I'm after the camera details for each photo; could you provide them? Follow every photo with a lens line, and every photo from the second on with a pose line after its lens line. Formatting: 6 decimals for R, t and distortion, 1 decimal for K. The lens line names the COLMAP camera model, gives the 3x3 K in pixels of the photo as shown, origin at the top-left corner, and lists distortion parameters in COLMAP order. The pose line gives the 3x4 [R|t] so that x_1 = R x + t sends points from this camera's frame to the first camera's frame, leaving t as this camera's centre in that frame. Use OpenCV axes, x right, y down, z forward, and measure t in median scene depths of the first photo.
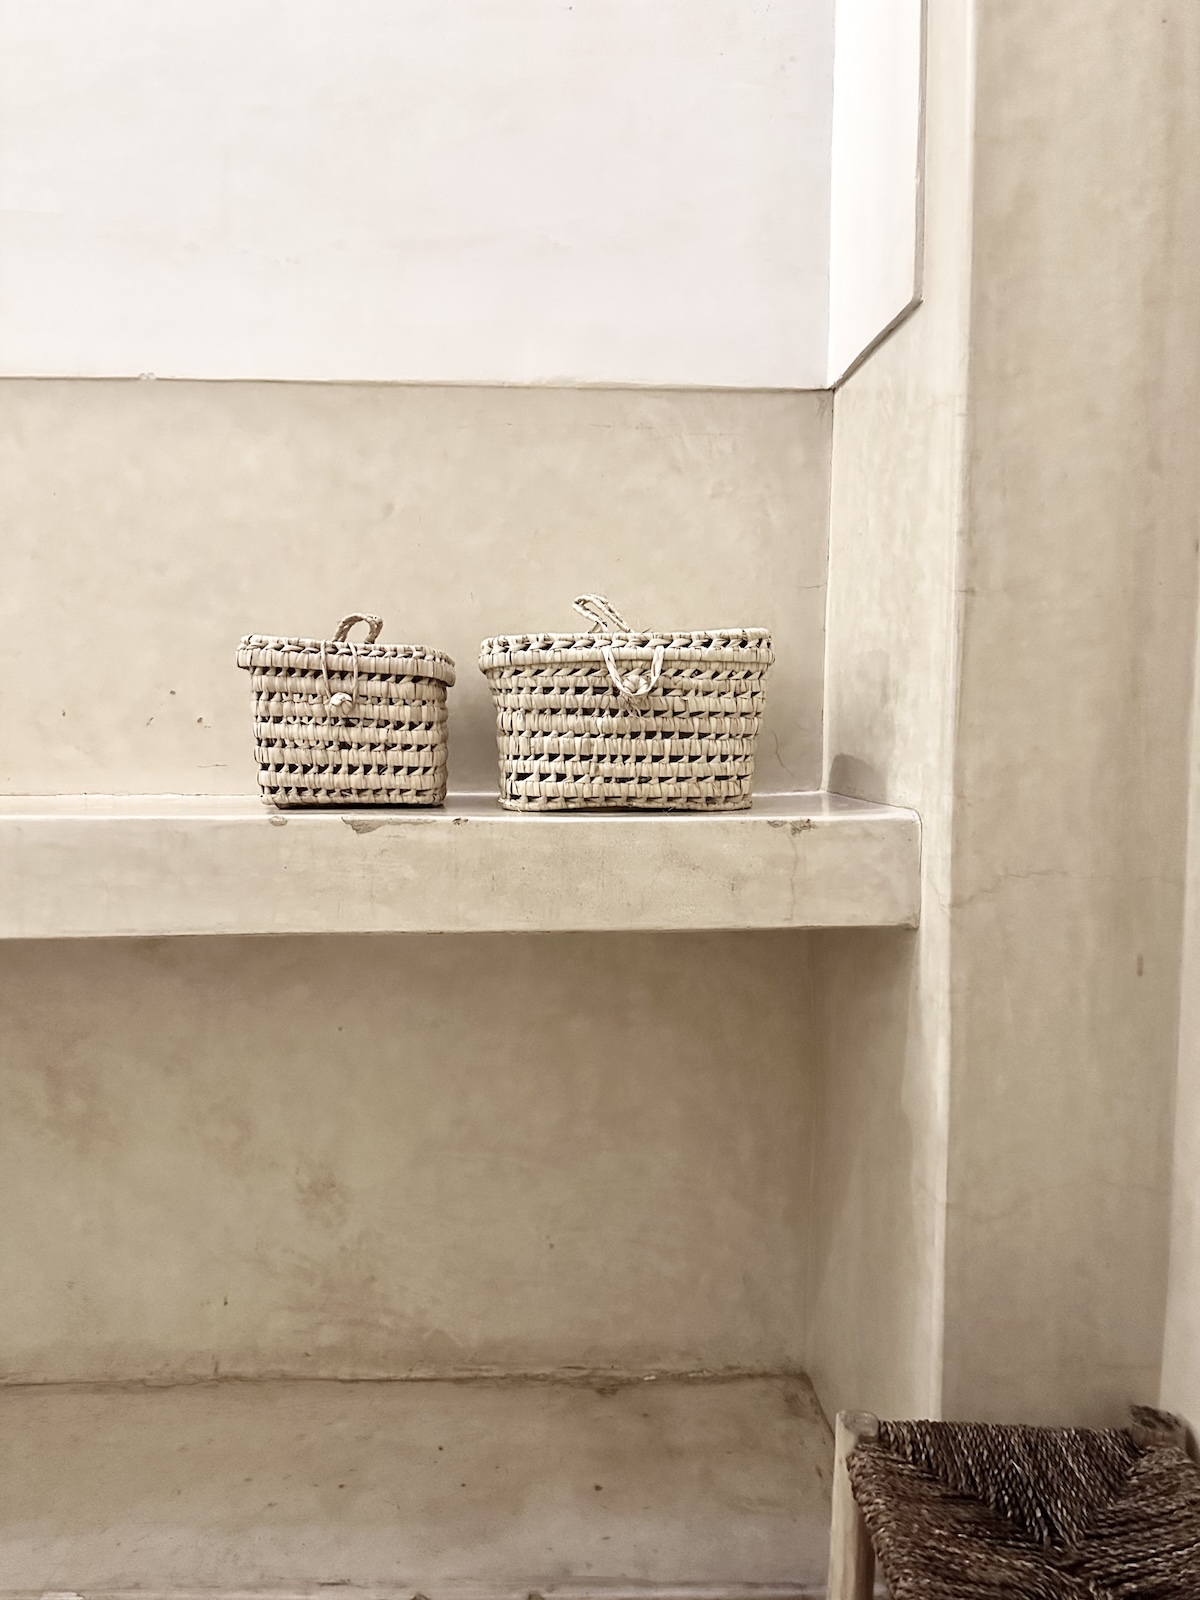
lens RADIAL K [[1117.9, 0, 611.1], [0, 1117.9, 798.9], [0, 0, 1]] dist [0.162217, -0.261278]
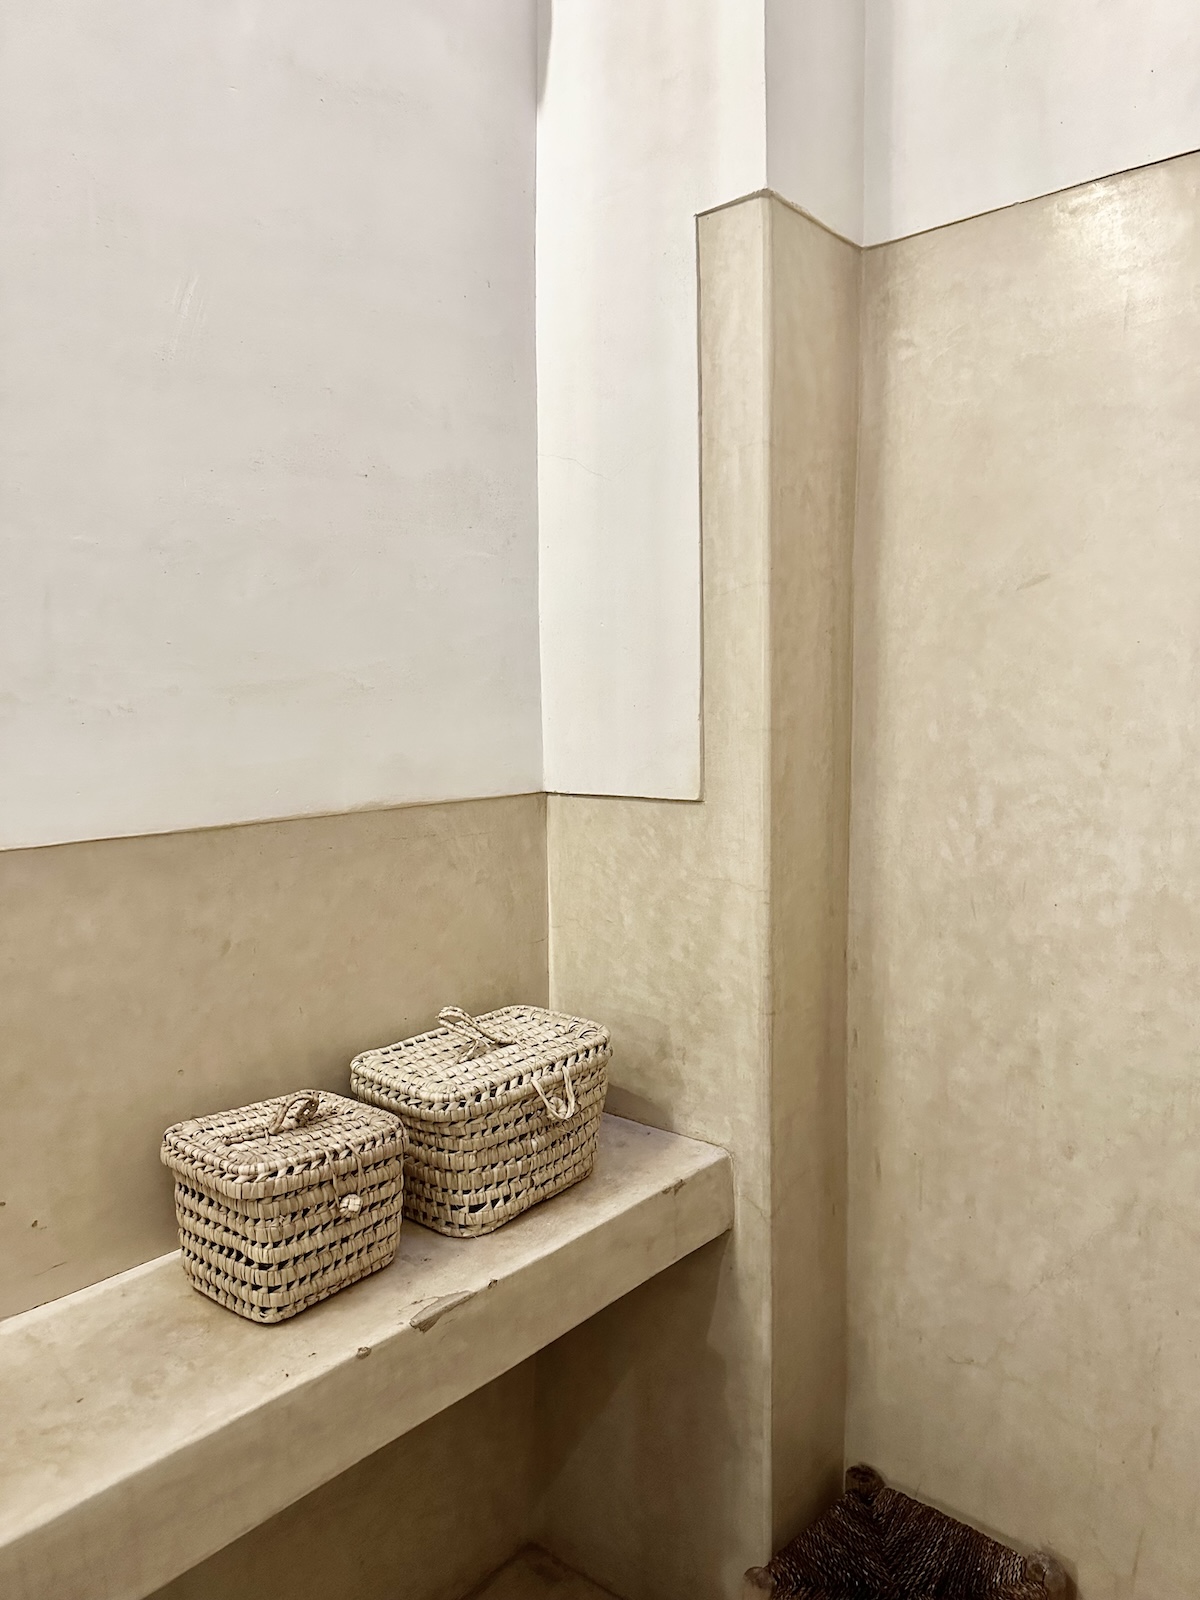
lens RADIAL K [[1117.9, 0, 611.1], [0, 1117.9, 798.9], [0, 0, 1]] dist [0.162217, -0.261278]
pose [[0.682546, -0.085868, 0.725781, -0.802223], [0.062295, 0.996295, 0.059288, -0.502093], [-0.728183, 0.004745, 0.685367, 0.096054]]
